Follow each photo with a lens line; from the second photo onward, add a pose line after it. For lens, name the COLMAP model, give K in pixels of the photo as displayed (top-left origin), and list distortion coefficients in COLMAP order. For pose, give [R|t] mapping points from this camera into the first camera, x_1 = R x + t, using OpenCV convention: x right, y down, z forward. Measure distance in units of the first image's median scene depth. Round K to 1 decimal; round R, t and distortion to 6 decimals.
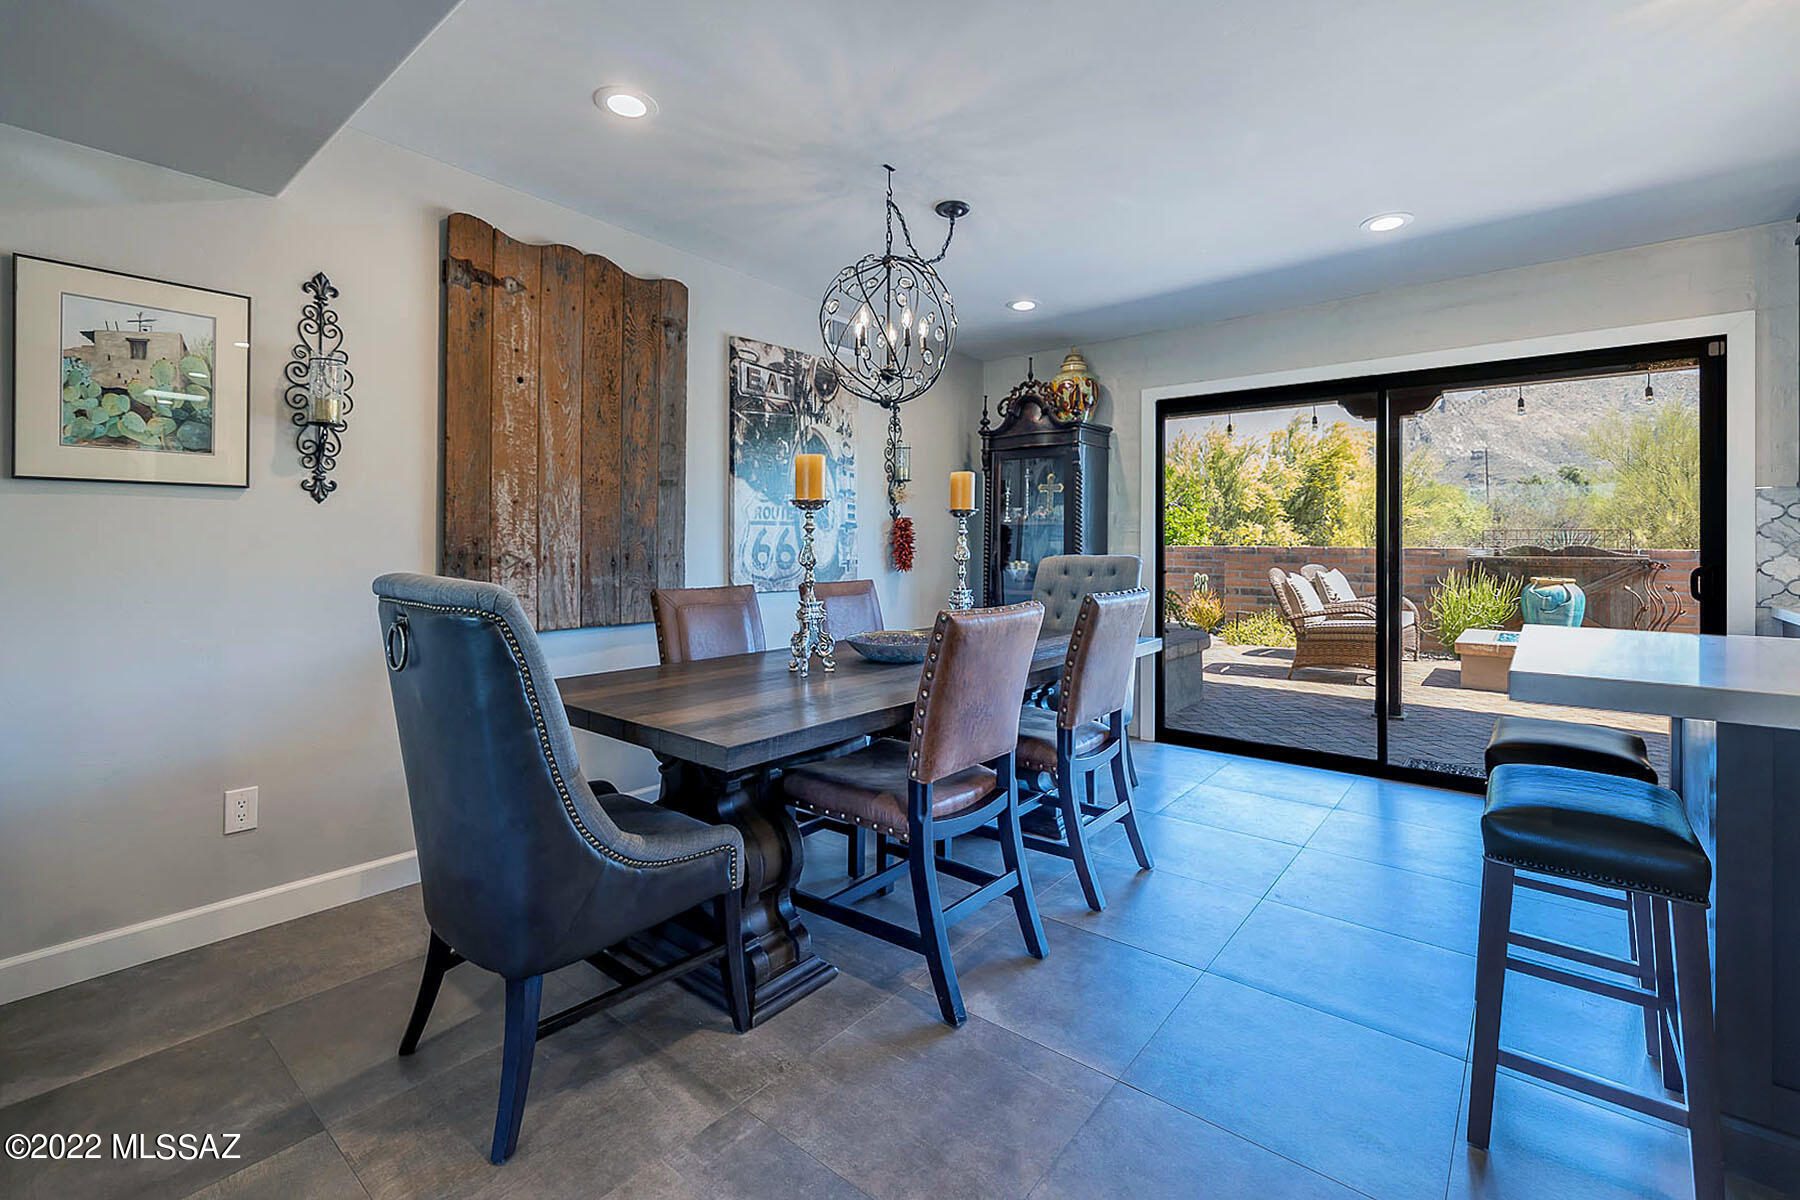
lens RADIAL K [[804.1, 0, 854.8], [0, 804.1, 551.0], [0, 0, 1]] dist [-0.000008, -0.000291]
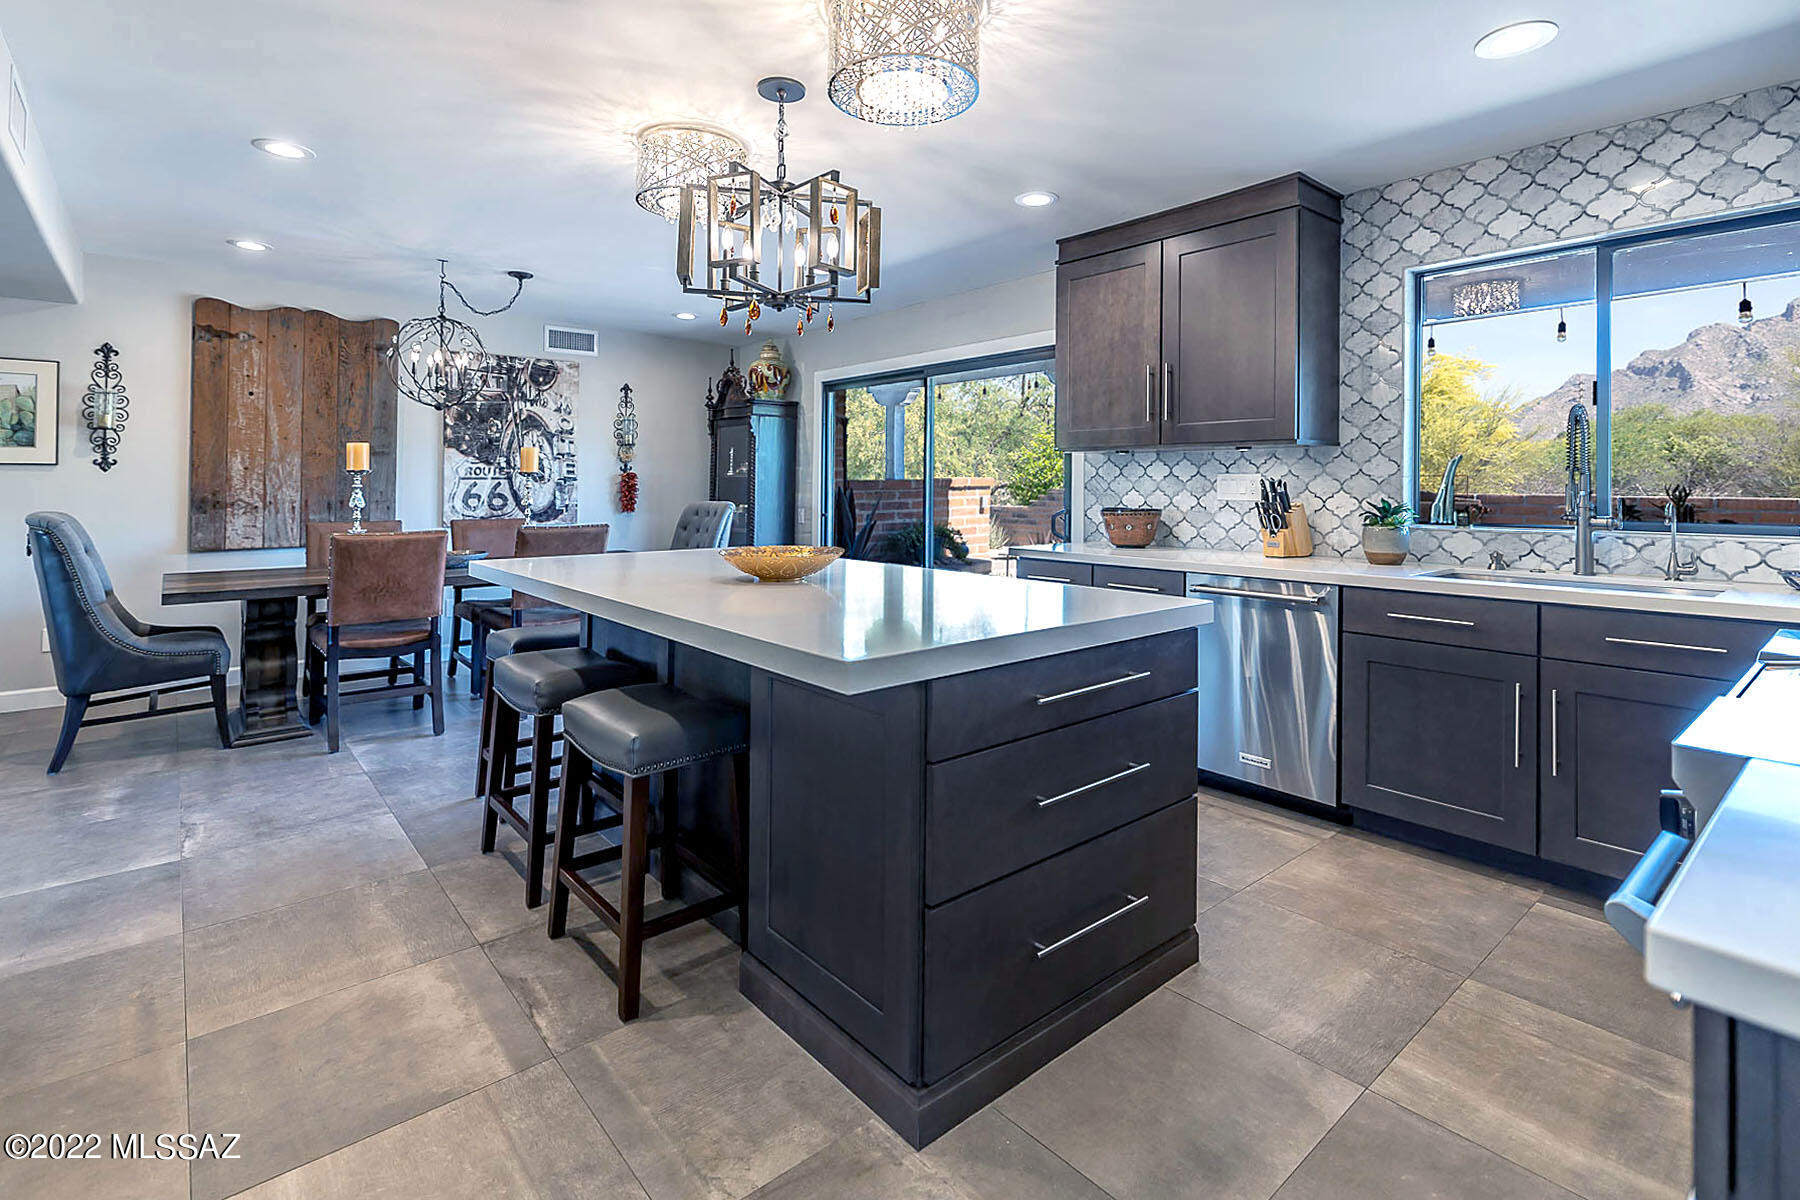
lens RADIAL K [[853.2, 0, 921.2], [0, 853.2, 487.3], [0, 0, 1]] dist [0.002416, 0.000326]
pose [[0.990510, 0.001342, -0.137437, 1.074908], [-0.002121, 0.999982, -0.005523, -0.014834], [0.137427, 0.005762, 0.990495, -0.487230]]
